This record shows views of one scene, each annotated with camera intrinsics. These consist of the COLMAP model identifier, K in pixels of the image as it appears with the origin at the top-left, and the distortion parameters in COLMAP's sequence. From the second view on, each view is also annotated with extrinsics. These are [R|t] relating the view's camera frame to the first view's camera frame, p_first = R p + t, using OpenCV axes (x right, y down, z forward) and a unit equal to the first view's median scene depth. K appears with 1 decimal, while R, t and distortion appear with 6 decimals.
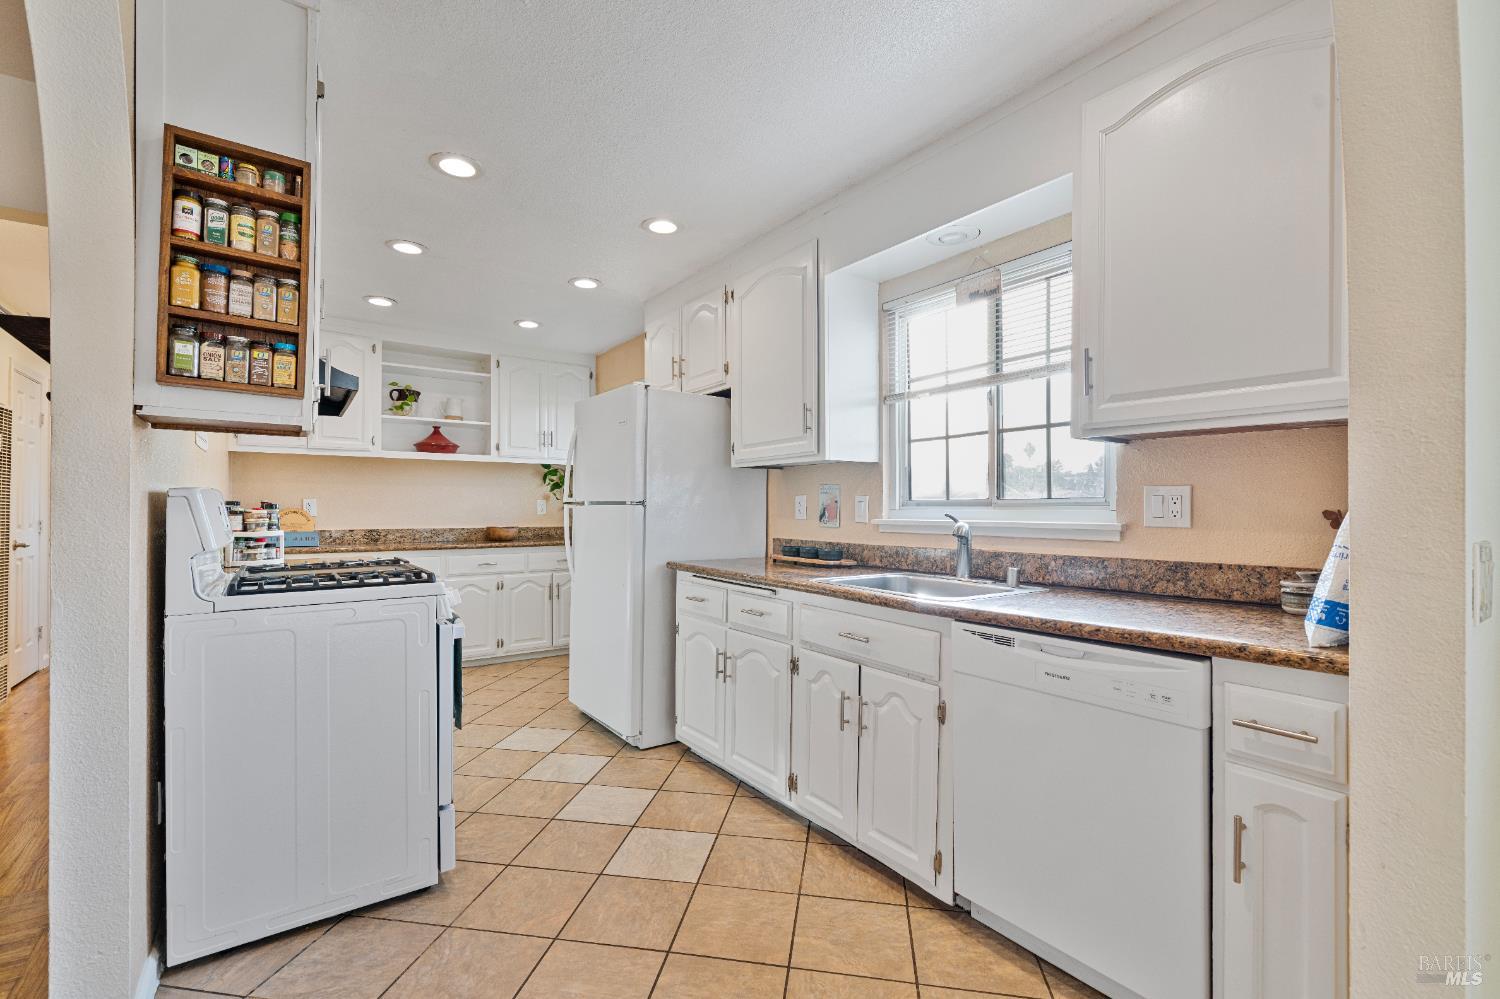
lens RADIAL K [[657.0, 0, 742.0], [0, 657.0, 505.2], [0, 0, 1]] dist [0.003730, 0.001155]
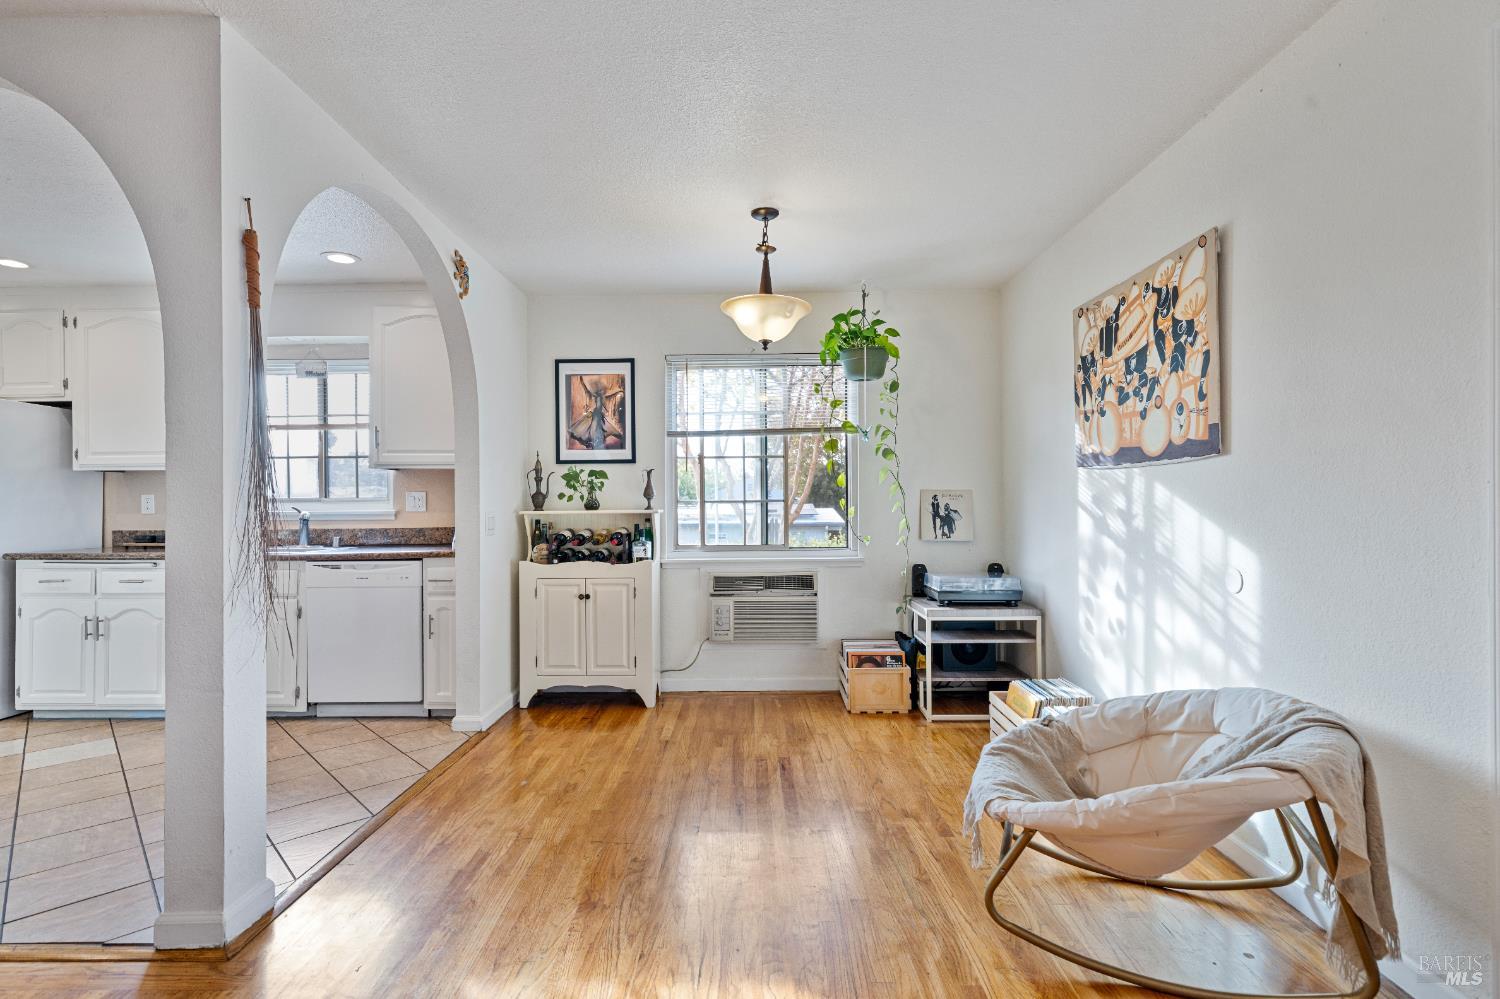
lens RADIAL K [[708.5, 0, 742.9], [0, 708.5, 501.8], [0, 0, 1]] dist [0.001194, 0.001689]
pose [[0.588055, -0.003715, 0.808812, -0.376652], [0.004227, 0.999990, 0.001520, 0.001890], [-0.808810, 0.002525, 0.588065, -0.778525]]
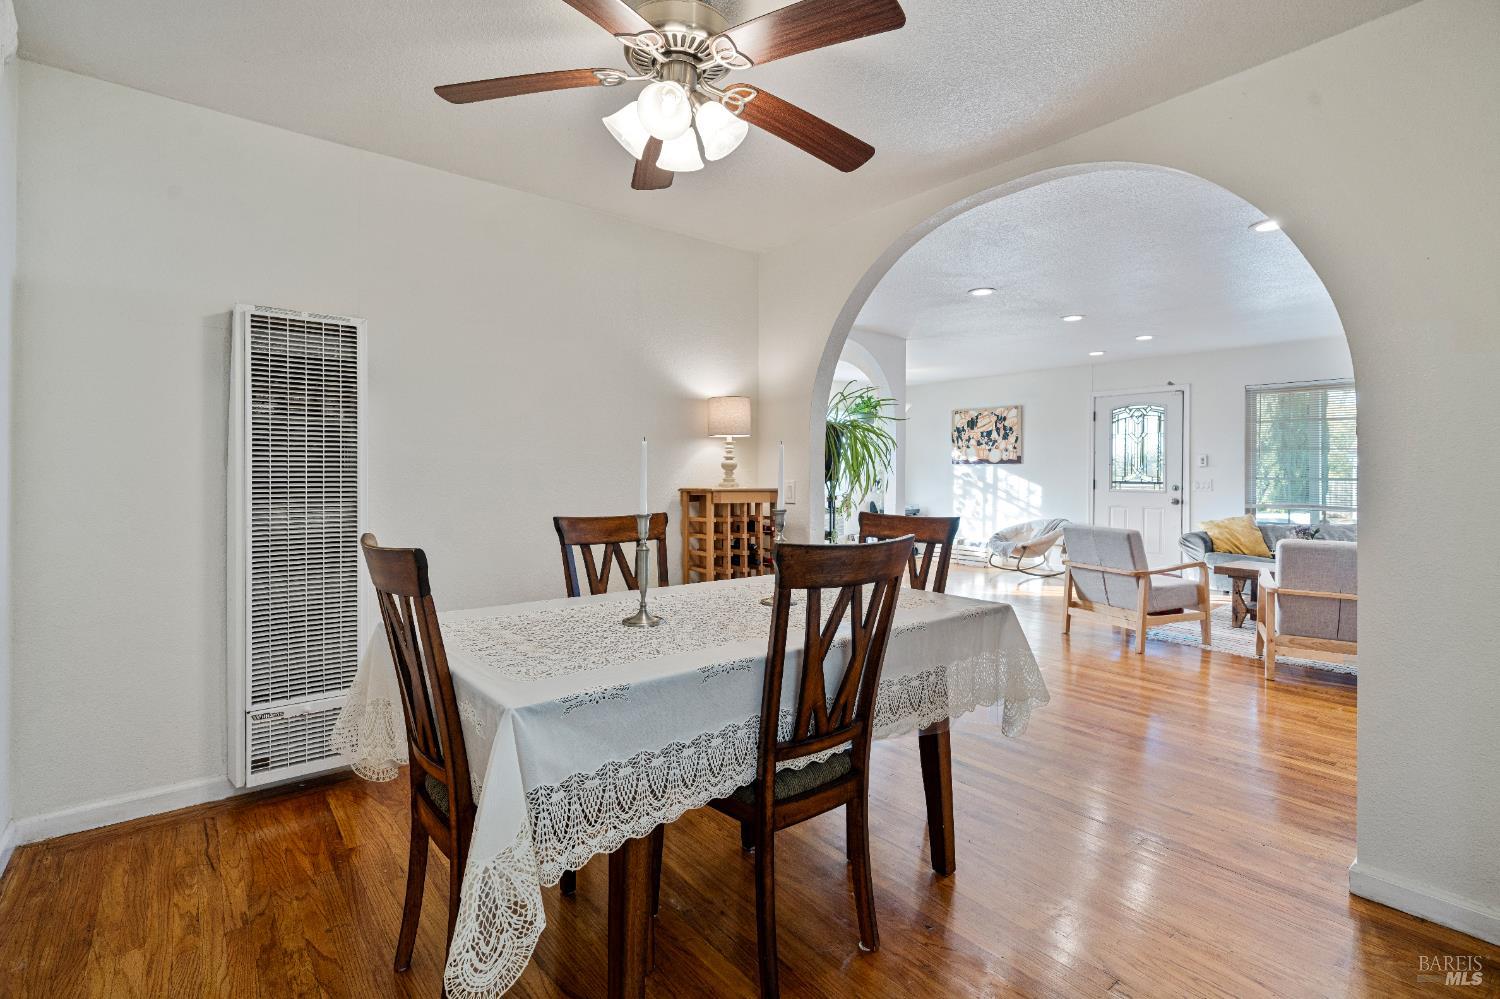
lens RADIAL K [[708.5, 0, 732.1], [0, 708.5, 472.0], [0, 0, 1]] dist [0.001194, 0.001689]
pose [[-0.053448, 0.004701, 0.998560, -2.437203], [-0.007449, 0.999959, -0.005106, 0.013592], [-0.998543, -0.007711, -0.053410, 0.678938]]
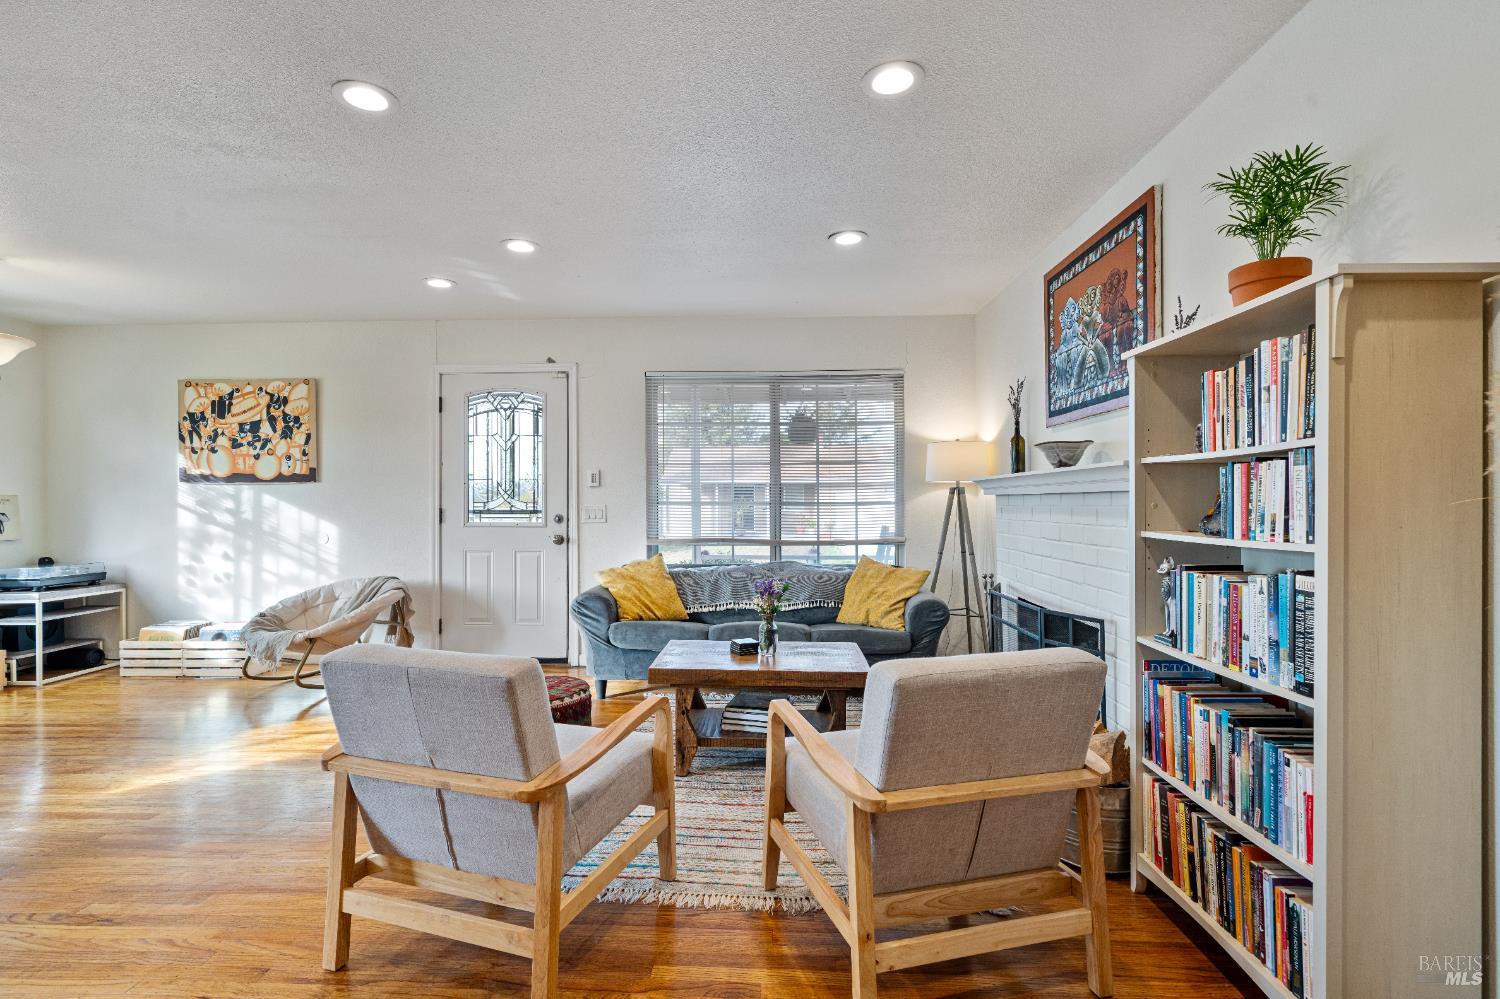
lens RADIAL K [[708.5, 0, 742.4], [0, 708.5, 500.2], [0, 0, 1]] dist [0.001194, 0.001689]
pose [[-0.790112, 0.007109, 0.612921, -1.321506], [0.005111, 0.999974, -0.005011, 0.011332], [-0.612941, -0.000826, -0.790128, -0.006369]]
